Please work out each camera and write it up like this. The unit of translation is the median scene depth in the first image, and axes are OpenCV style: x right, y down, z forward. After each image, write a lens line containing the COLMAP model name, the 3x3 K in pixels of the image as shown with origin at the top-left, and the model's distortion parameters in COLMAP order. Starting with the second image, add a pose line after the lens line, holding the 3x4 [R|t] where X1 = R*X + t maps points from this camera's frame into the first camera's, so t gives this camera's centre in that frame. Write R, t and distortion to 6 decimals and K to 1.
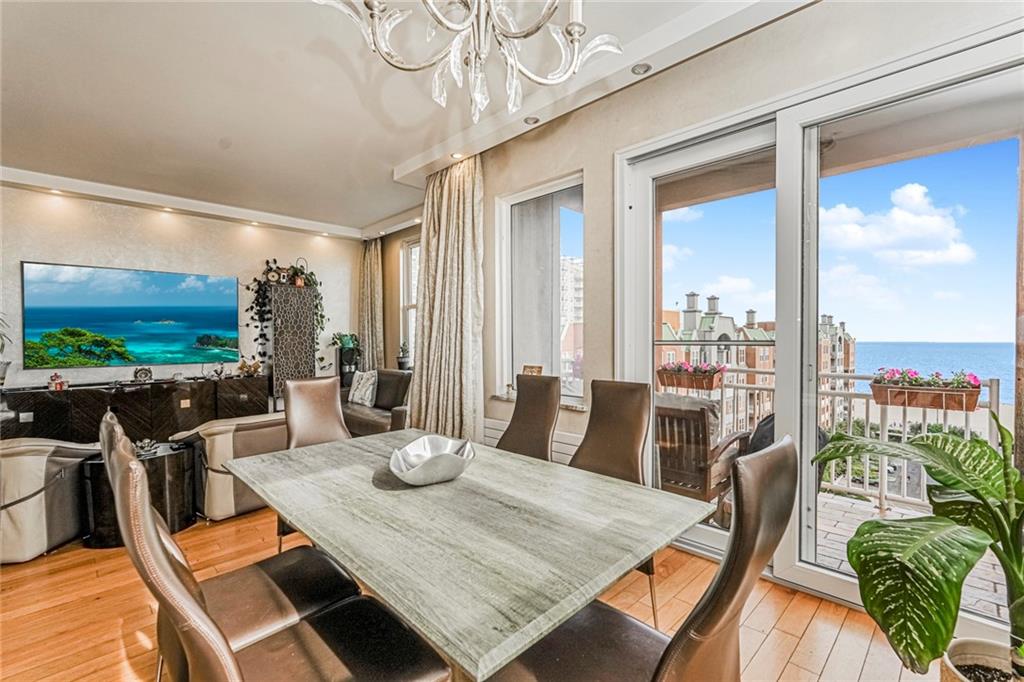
lens RADIAL K [[451.2, 0, 514.7], [0, 451.2, 346.0], [0, 0, 1]] dist [-0.014940, 0.007821]
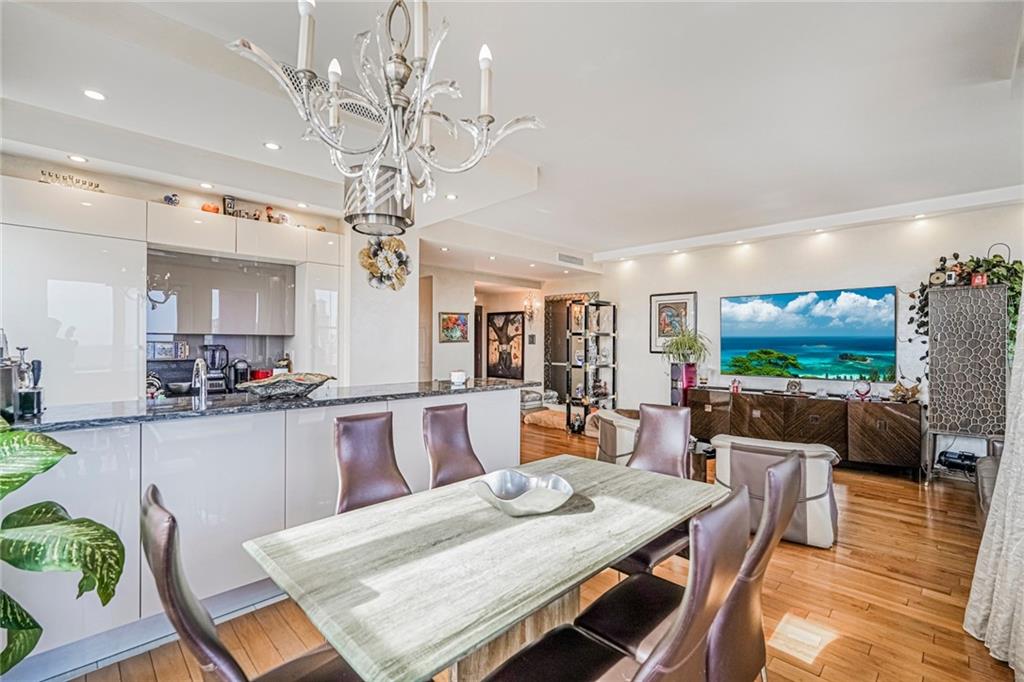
lens RADIAL K [[451.2, 0, 513.9], [0, 451.2, 344.3], [0, 0, 1]] dist [-0.014940, 0.007821]
pose [[0.002226, 0.005519, -0.999982, 0.352516], [-0.022101, 0.999741, 0.005469, -0.041068], [0.999753, 0.022089, 0.002347, 0.391403]]
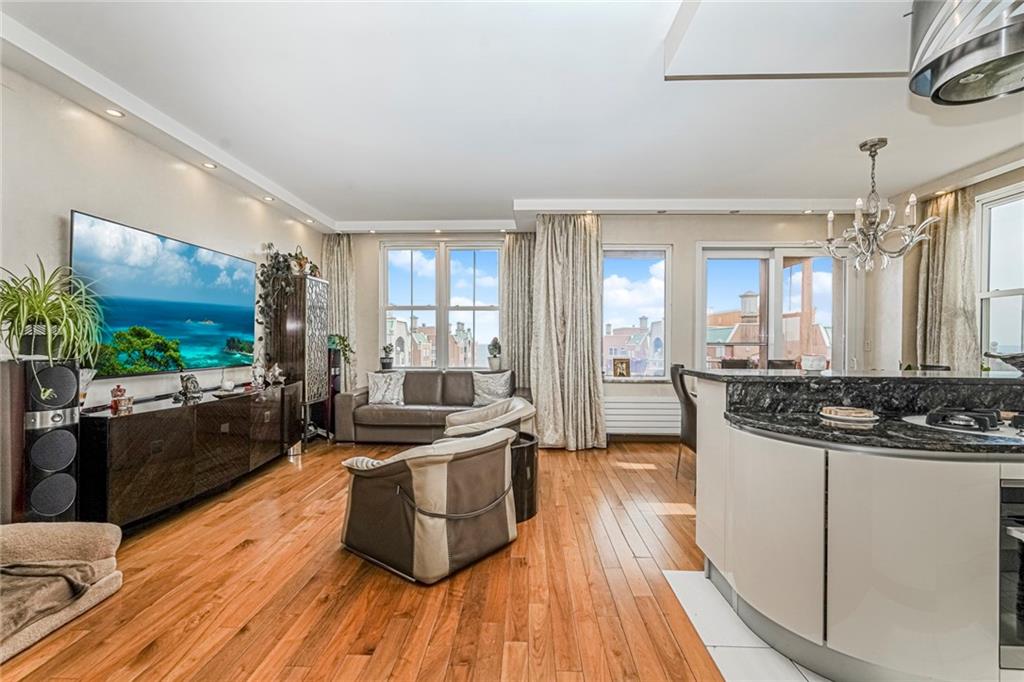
lens RADIAL K [[451.2, 0, 517.2], [0, 451.2, 348.5], [0, 0, 1]] dist [-0.014940, 0.007821]
pose [[0.720935, -0.006960, 0.692968, -1.212585], [0.006947, 0.999972, 0.002816, 0.002338], [-0.692968, 0.002784, 0.720963, 0.130003]]
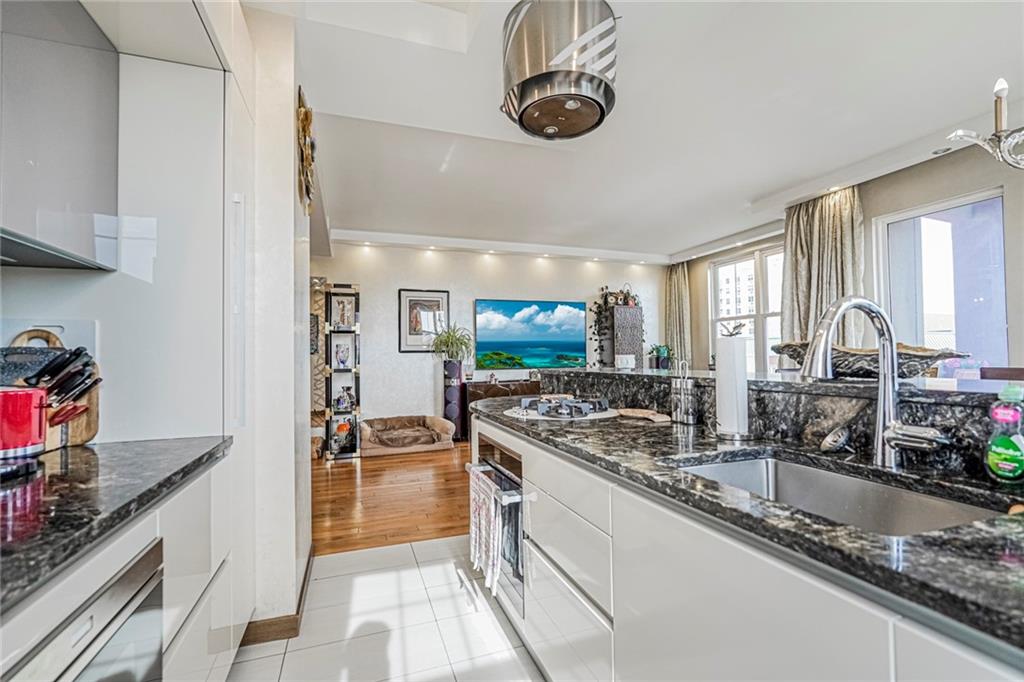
lens RADIAL K [[451.2, 0, 512.4], [0, 451.2, 345.9], [0, 0, 1]] dist [-0.014940, 0.007821]
pose [[0.908240, -0.016495, -0.418125, -0.388875], [0.002343, 0.999408, -0.034338, 0.025545], [0.418444, 0.030208, 0.907740, -0.385430]]
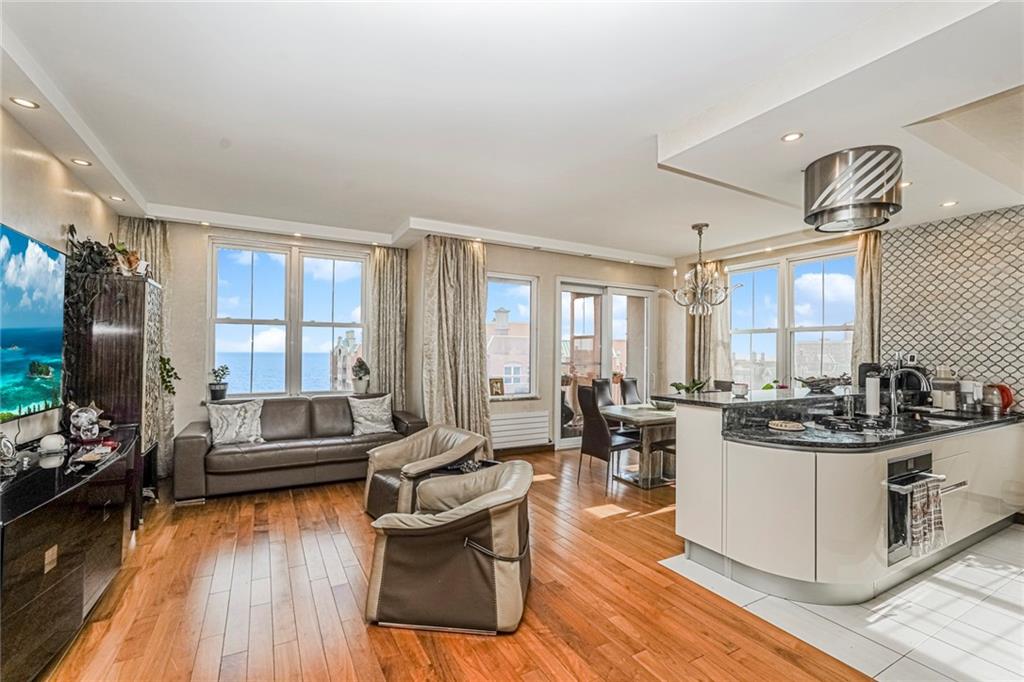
lens RADIAL K [[451.2, 0, 514.8], [0, 451.2, 346.2], [0, 0, 1]] dist [-0.014940, 0.007821]
pose [[0.259609, 0.014654, 0.965603, -1.449223], [0.005856, 0.999843, -0.016748, -0.043553], [-0.965696, 0.010003, 0.259482, 0.479115]]
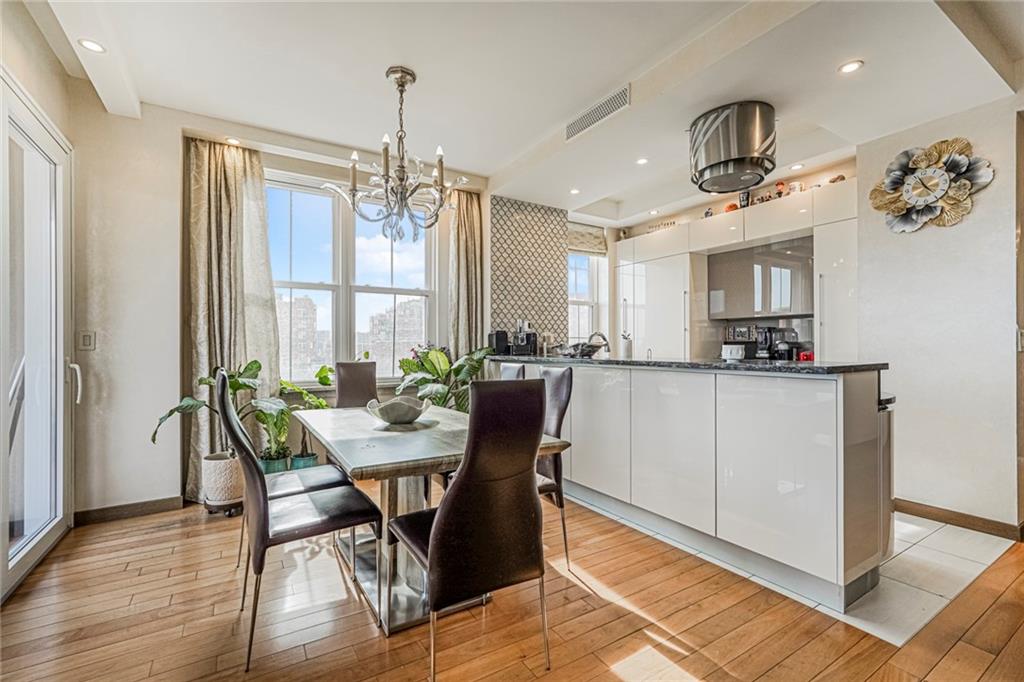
lens RADIAL K [[451.2, 0, 510.5], [0, 451.2, 343.6], [0, 0, 1]] dist [-0.014940, 0.007821]
pose [[-0.976567, 0.005761, 0.215135, -0.348597], [0.008154, 0.999914, 0.010236, 0.007974], [-0.215057, 0.011751, -0.976531, 0.965278]]
